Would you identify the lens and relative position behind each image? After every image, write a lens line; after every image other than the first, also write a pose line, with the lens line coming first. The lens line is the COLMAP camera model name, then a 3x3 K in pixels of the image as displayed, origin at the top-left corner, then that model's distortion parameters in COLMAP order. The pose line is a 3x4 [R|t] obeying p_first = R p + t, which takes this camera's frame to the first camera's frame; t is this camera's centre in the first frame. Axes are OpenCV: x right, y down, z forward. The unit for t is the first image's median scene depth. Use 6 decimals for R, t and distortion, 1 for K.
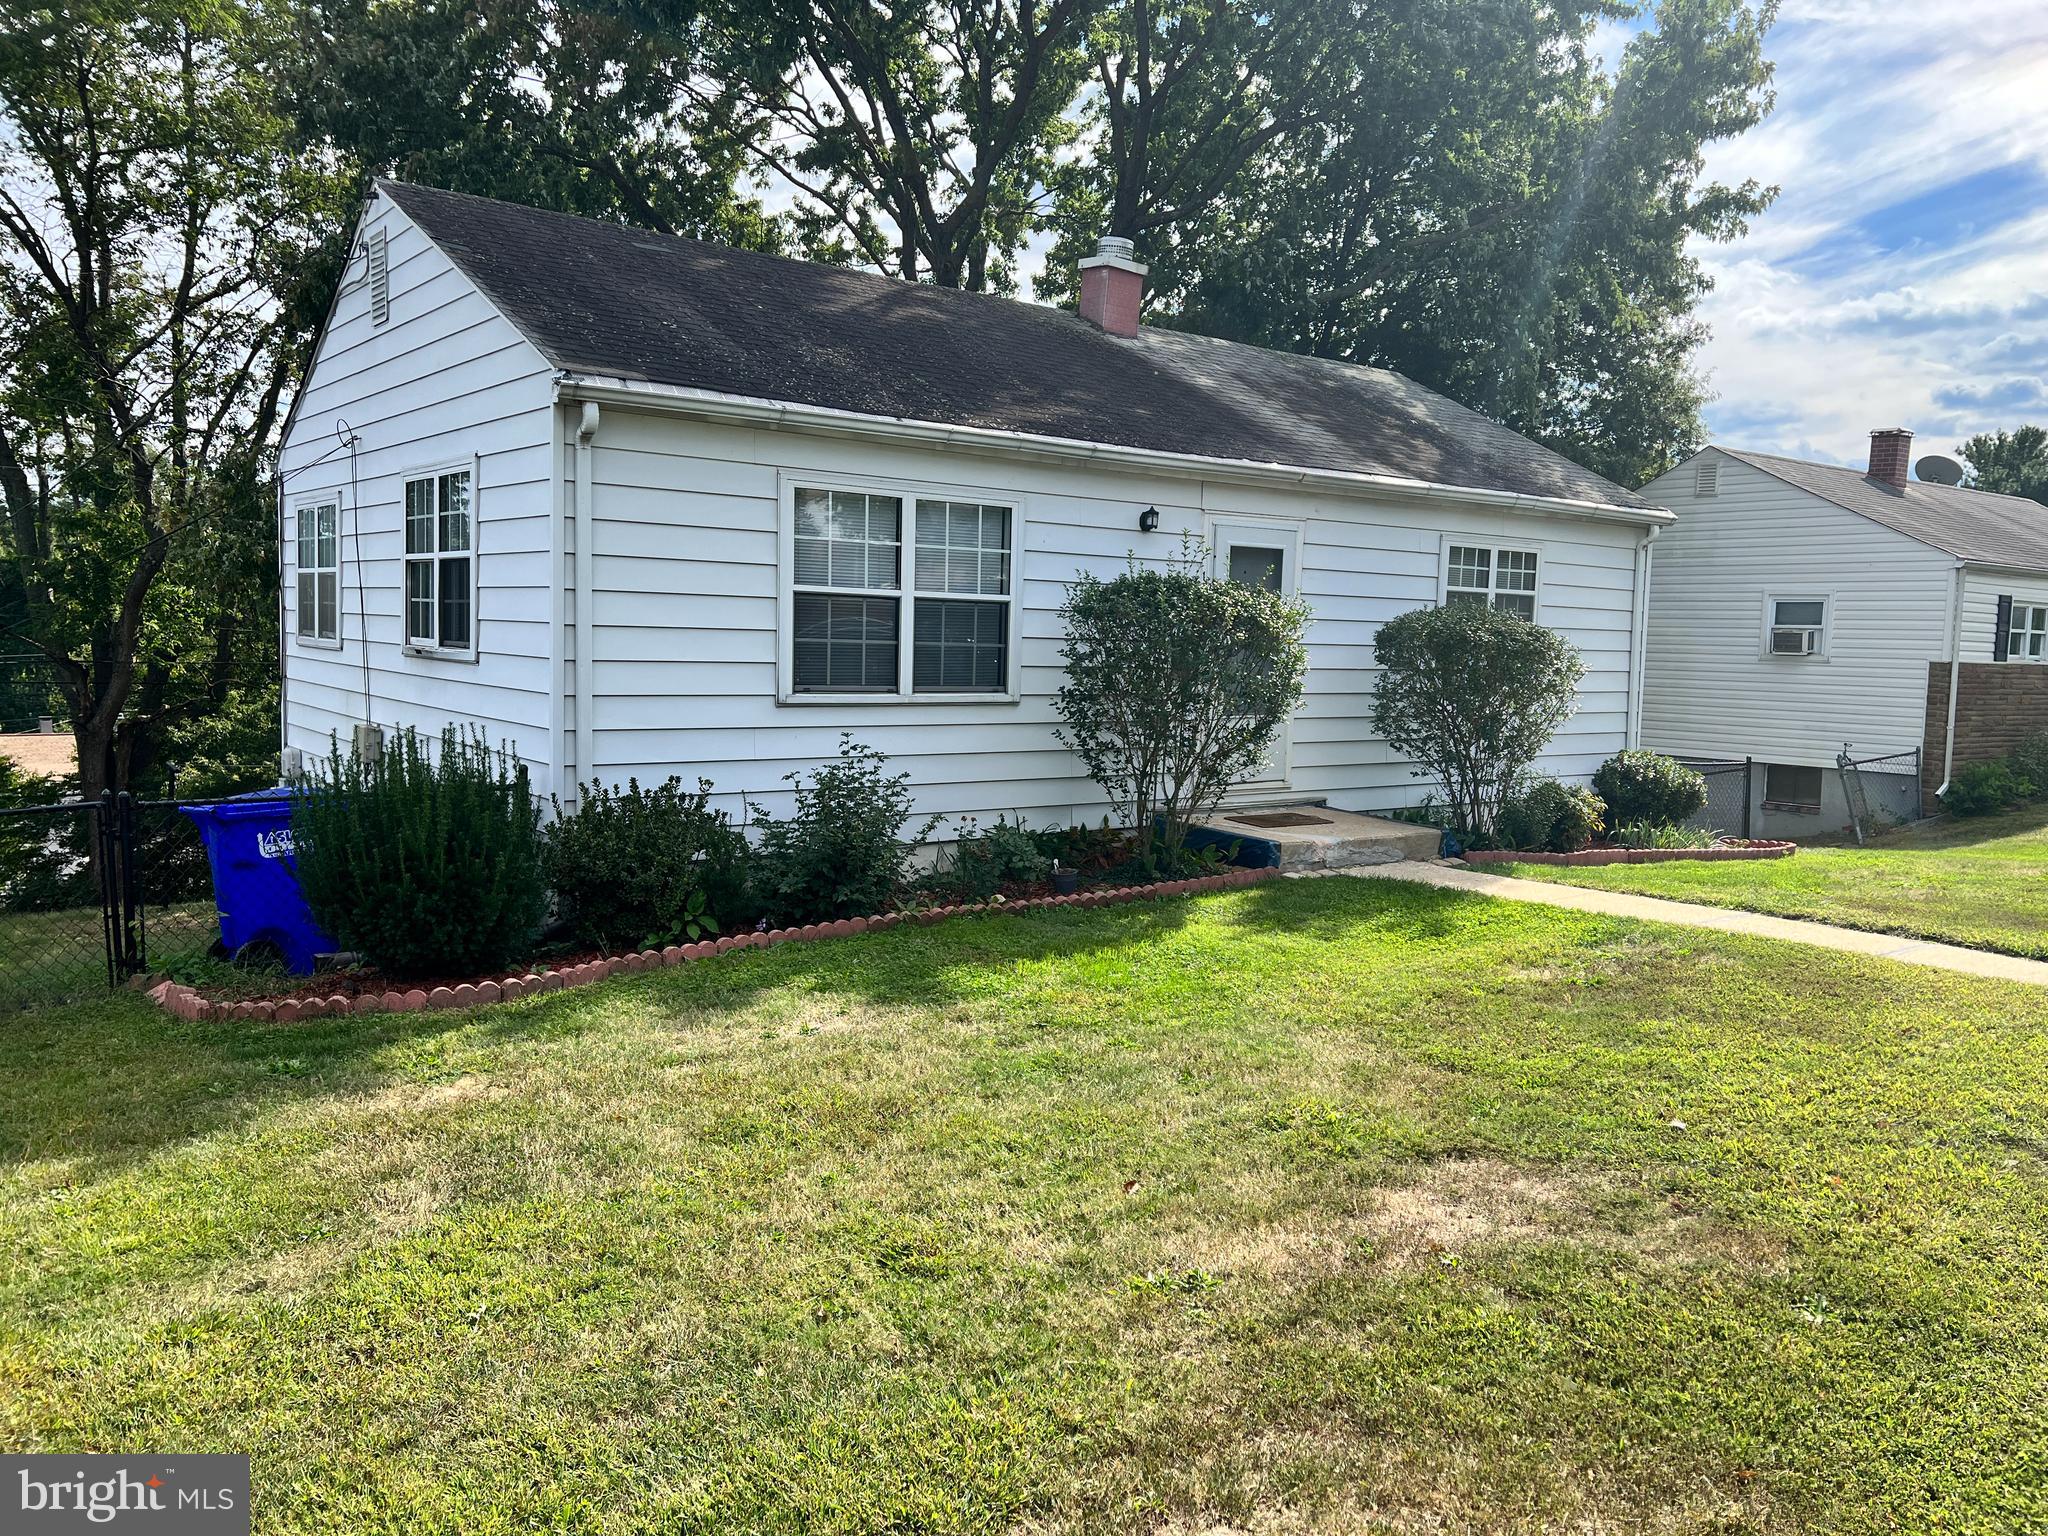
lens RADIAL K [[1531.9, 0, 1014.4], [0, 1531.9, 778.2], [0, 0, 1]] dist [0.056483, -0.062790]
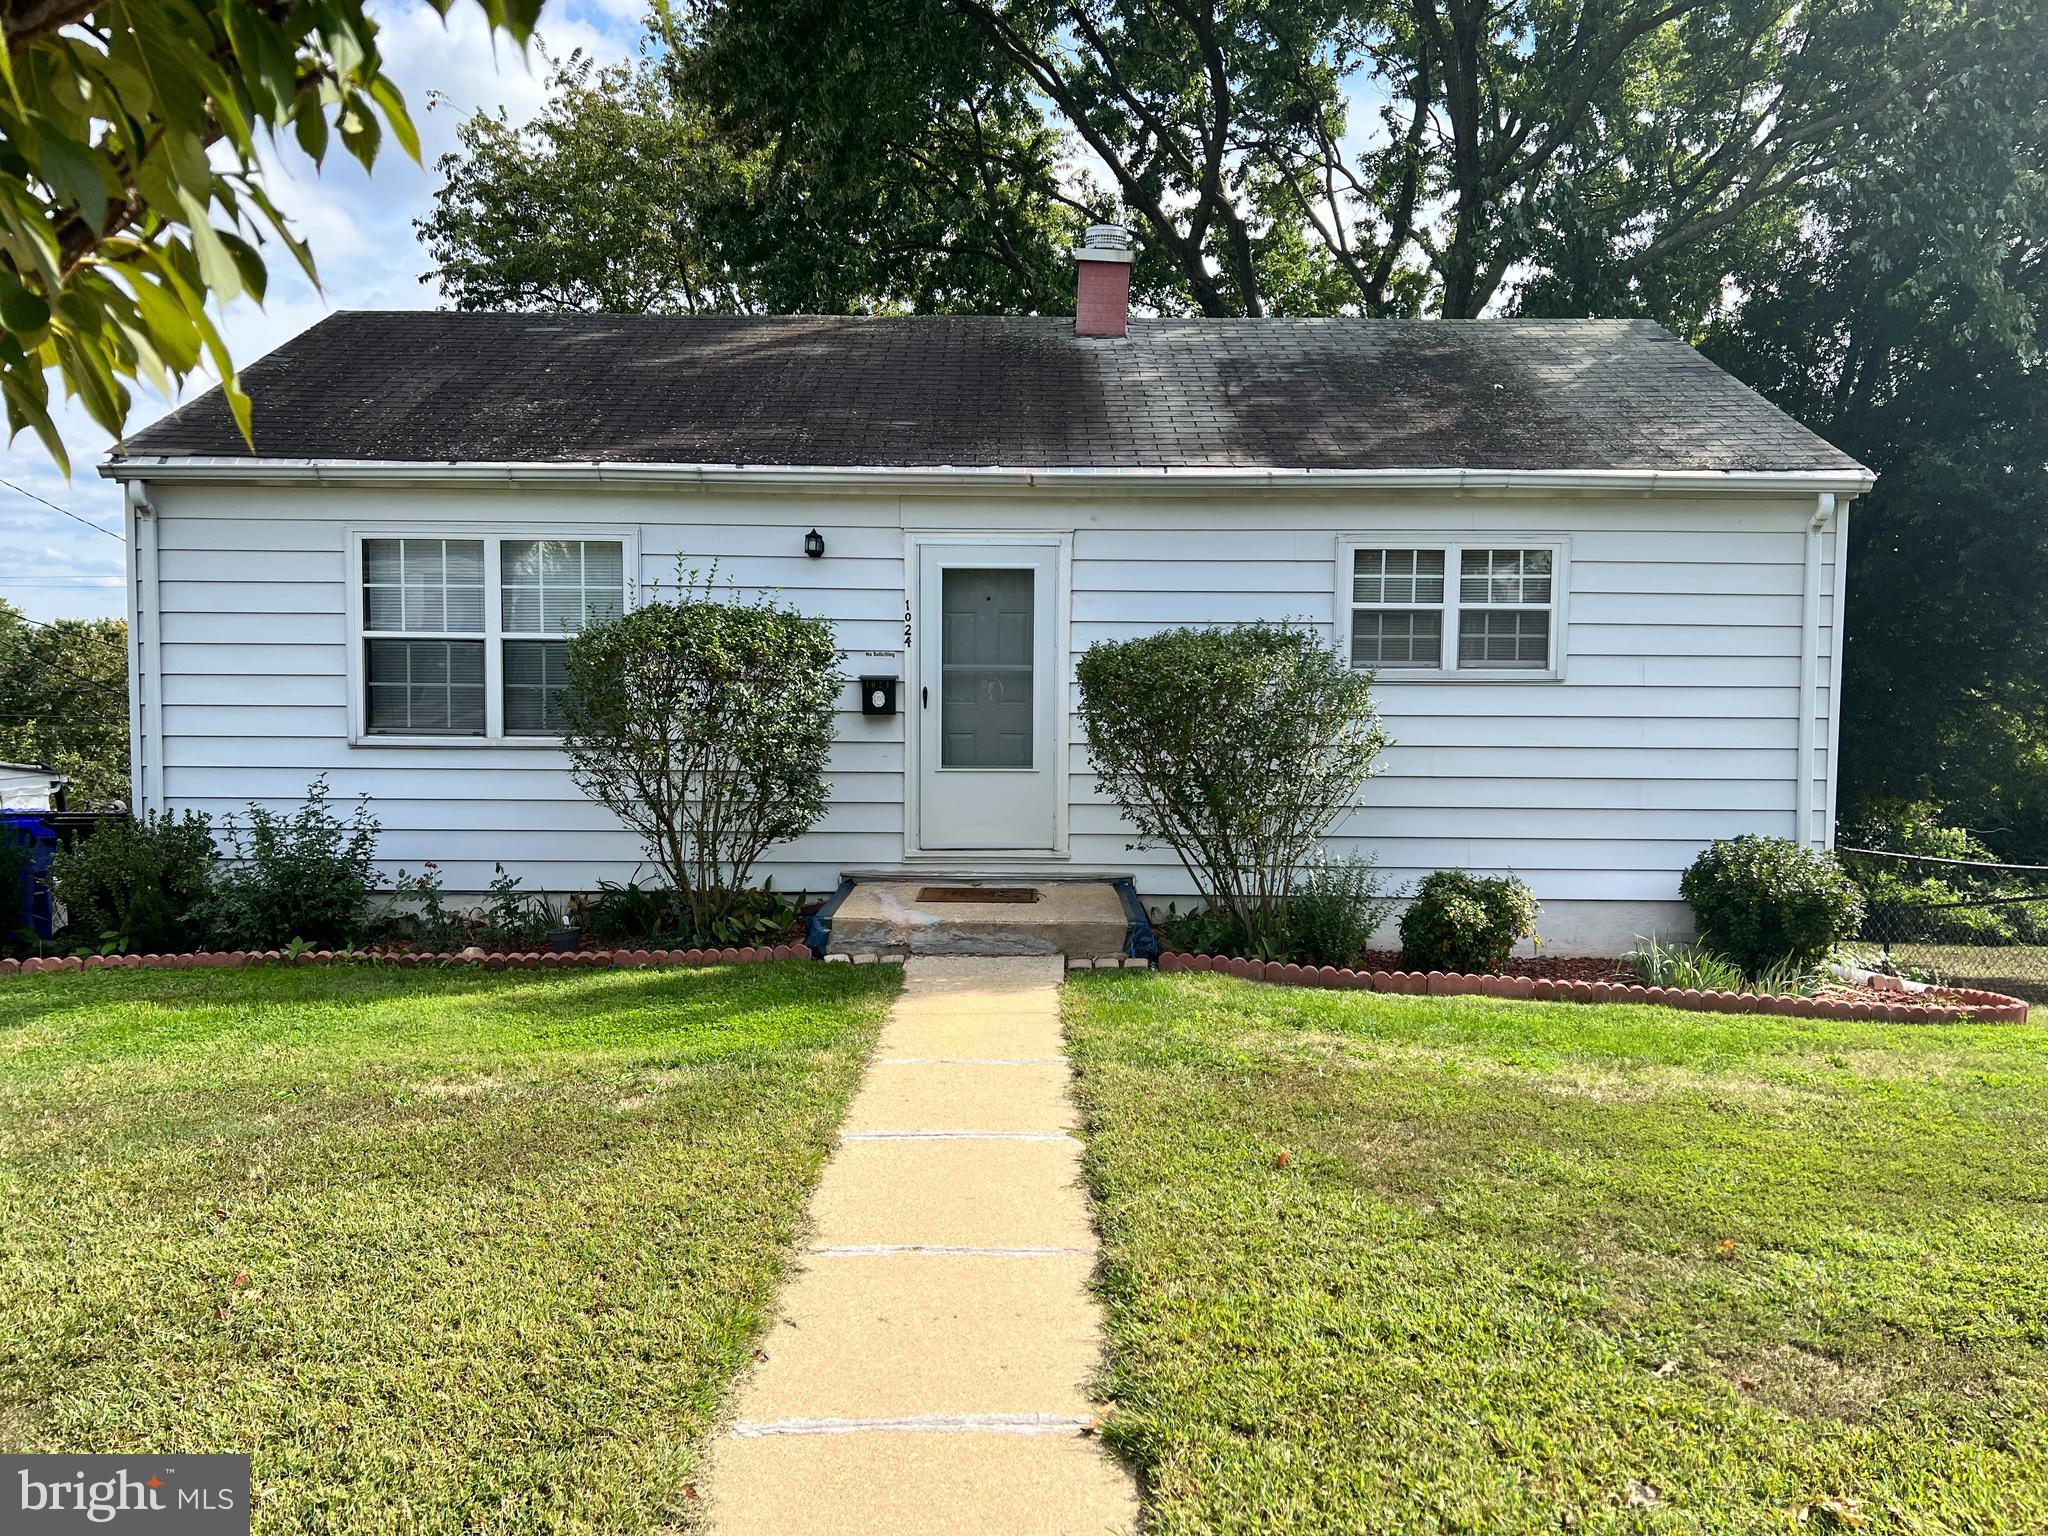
lens RADIAL K [[1531.9, 0, 1015.4], [0, 1531.9, 757.4], [0, 0, 1]] dist [0.056483, -0.062790]
pose [[0.794312, 0.005629, -0.607484, 0.795096], [-0.044066, 0.997857, -0.048372, -0.008738], [0.605910, 0.065192, 0.792858, 0.415480]]
